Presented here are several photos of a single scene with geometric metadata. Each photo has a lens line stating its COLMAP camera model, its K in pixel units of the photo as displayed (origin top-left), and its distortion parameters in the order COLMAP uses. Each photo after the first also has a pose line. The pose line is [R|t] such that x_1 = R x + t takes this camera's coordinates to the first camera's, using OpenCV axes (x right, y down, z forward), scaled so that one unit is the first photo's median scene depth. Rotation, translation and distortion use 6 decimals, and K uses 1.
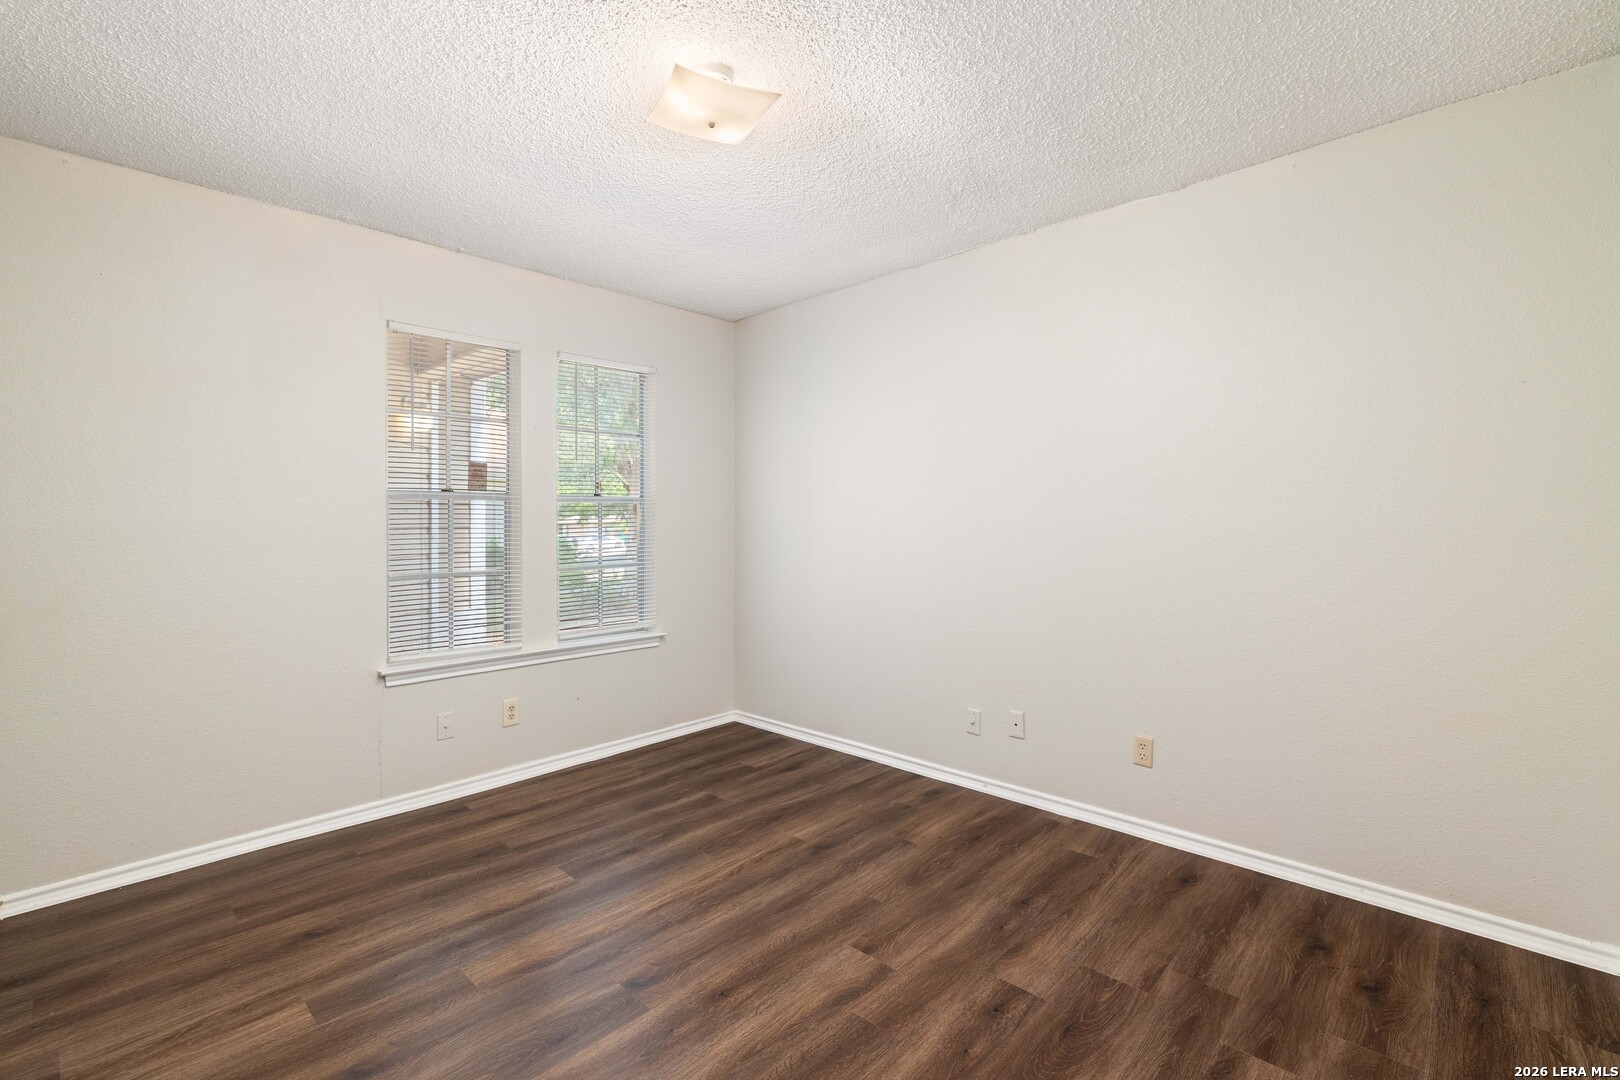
lens RADIAL K [[708.3, 0, 805.6], [0, 708.3, 520.2], [0, 0, 1]] dist [-0.000211, 0.000210]
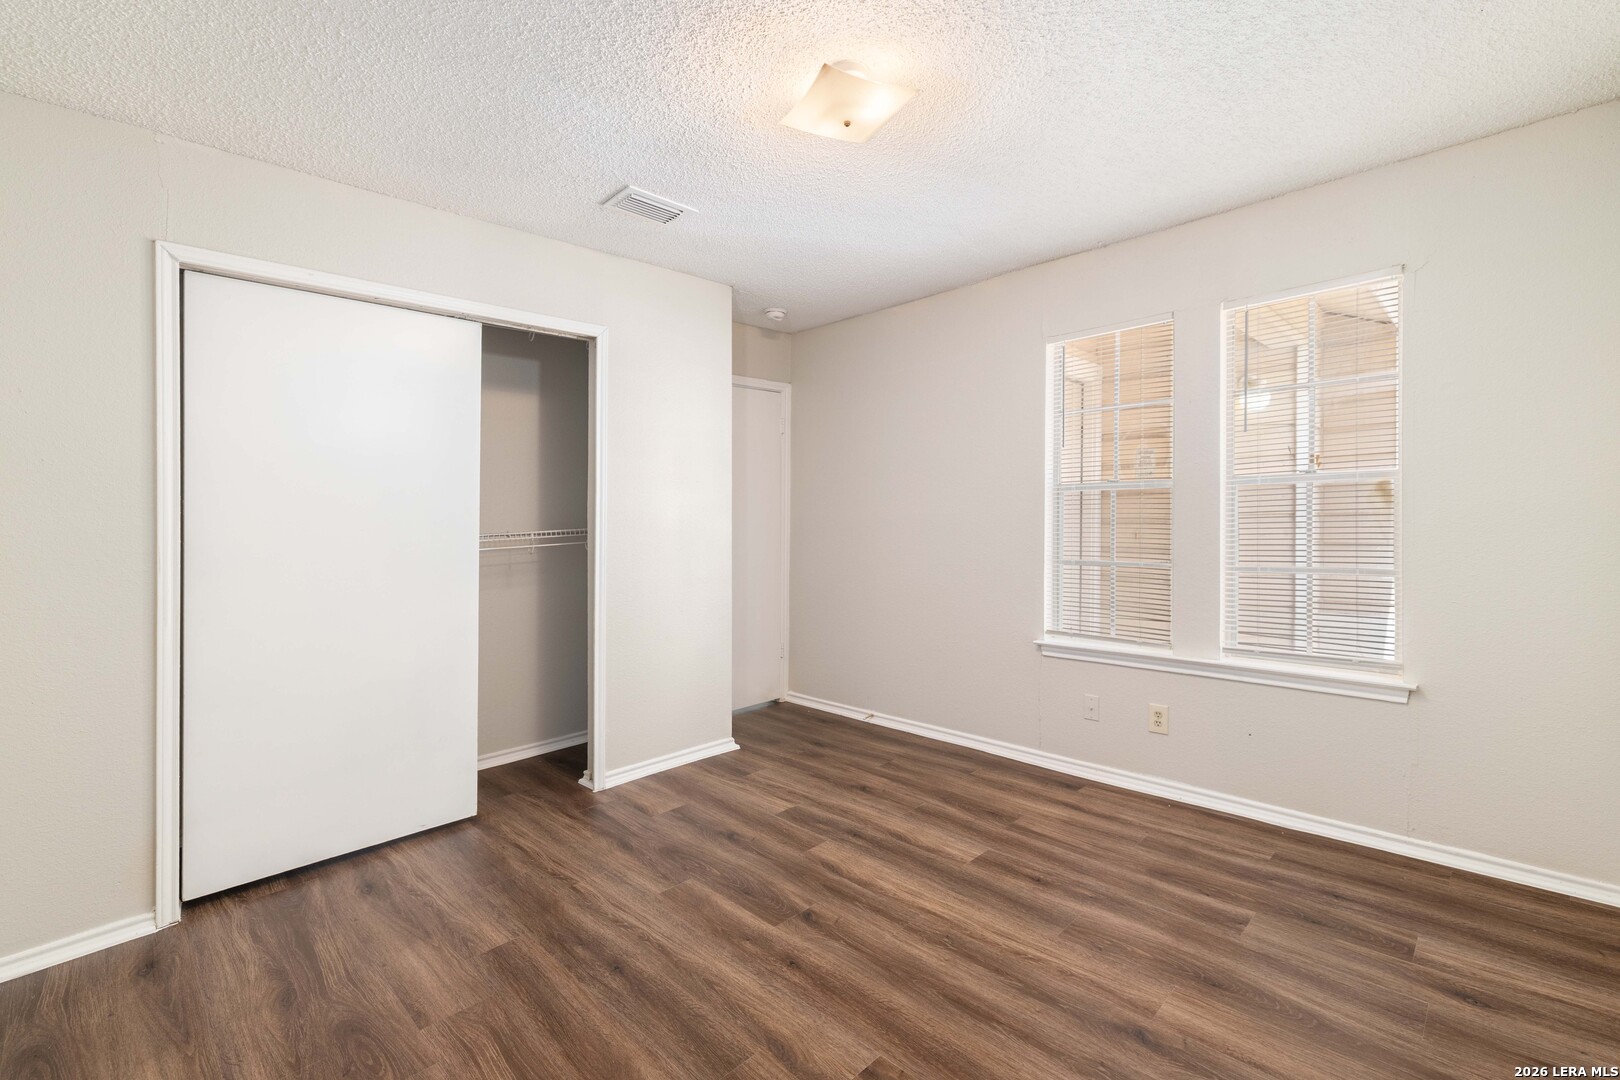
lens RADIAL K [[708.3, 0, 805.6], [0, 708.3, 520.2], [0, 0, 1]] dist [-0.000211, 0.000210]
pose [[-0.018392, 0.006846, -0.999807, 0.645460], [0.019467, 0.999789, 0.006488, -0.000520], [0.999641, -0.019344, -0.018521, 0.723383]]
